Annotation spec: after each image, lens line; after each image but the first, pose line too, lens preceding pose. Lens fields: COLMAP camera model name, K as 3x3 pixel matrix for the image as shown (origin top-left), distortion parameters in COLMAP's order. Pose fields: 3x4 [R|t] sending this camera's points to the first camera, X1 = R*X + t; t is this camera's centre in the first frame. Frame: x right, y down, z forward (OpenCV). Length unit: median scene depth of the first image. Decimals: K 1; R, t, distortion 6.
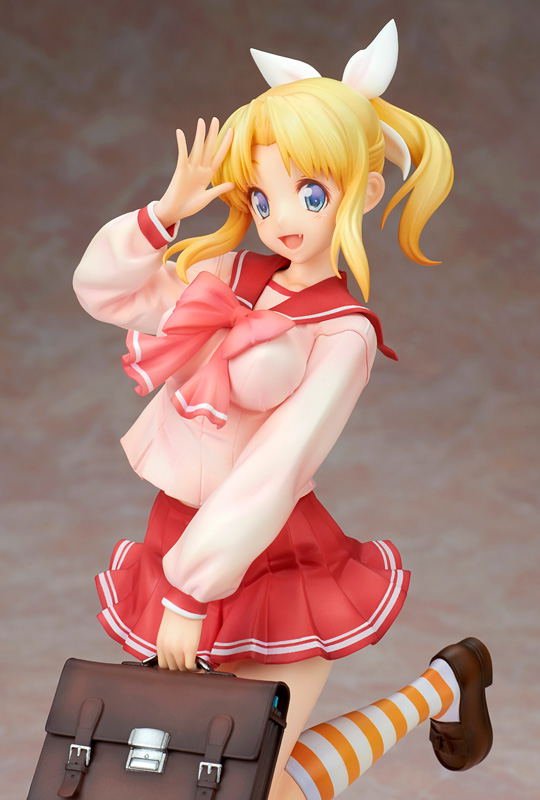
lens RADIAL K [[2583.9, 0, 270.0], [0, 2583.9, 400.0], [0, 0, 1]] dist [0.042366, -0.369563]
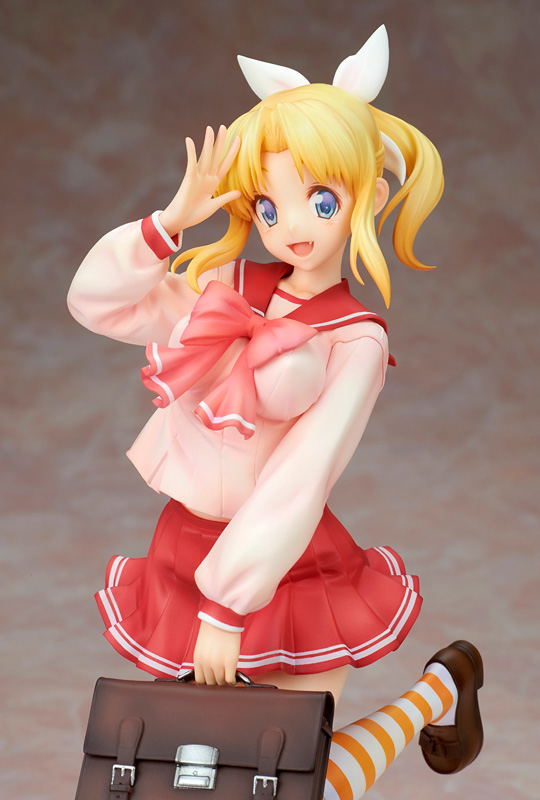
lens RADIAL K [[2583.9, 0, 270.0], [0, 2583.9, 400.0], [0, 0, 1]] dist [0.042366, -0.369563]
pose [[0.988154, -0.027788, 0.150930, -0.156433], [0.028519, 0.999590, -0.002681, -0.000906], [-0.150793, 0.006954, 0.988541, 0.019139]]
